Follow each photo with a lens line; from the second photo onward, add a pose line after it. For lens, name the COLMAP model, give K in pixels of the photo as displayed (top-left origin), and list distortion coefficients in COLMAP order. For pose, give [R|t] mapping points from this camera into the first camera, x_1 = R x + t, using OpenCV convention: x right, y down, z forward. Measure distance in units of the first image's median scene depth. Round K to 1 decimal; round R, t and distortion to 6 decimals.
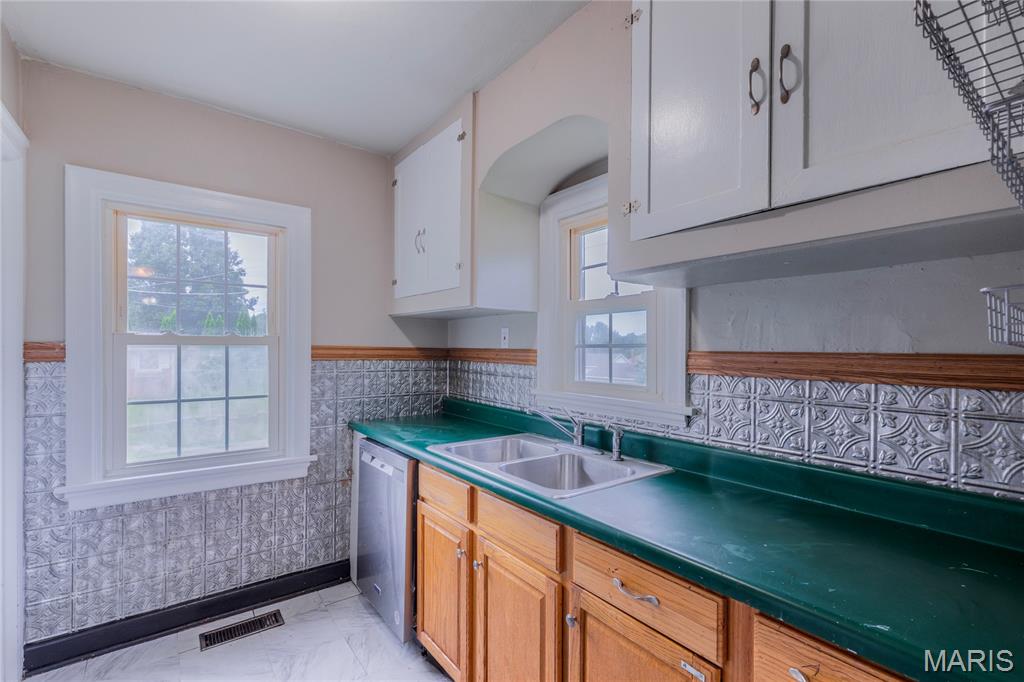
lens RADIAL K [[453.2, 0, 492.8], [0, 453.2, 351.4], [0, 0, 1]] dist [-0.004562, -0.001265]
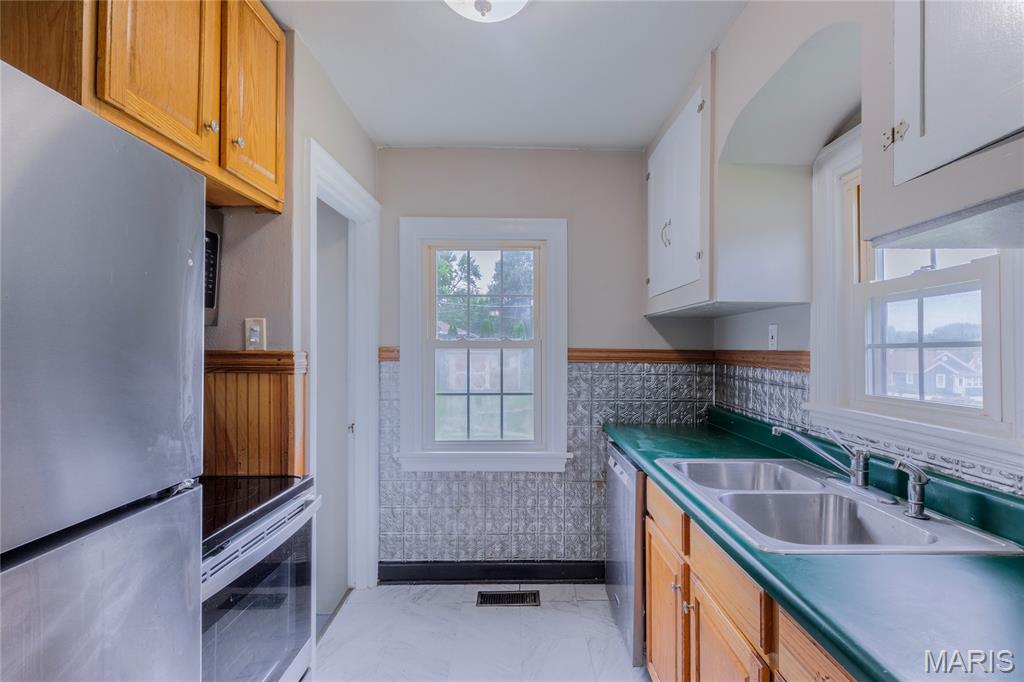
lens RADIAL K [[453.2, 0, 513.7], [0, 453.2, 348.9], [0, 0, 1]] dist [-0.004562, -0.001265]
pose [[0.811799, -0.005627, -0.583910, 0.132726], [-0.001085, 0.999937, -0.011145, 0.000773], [0.583936, 0.009681, 0.811742, 0.083282]]
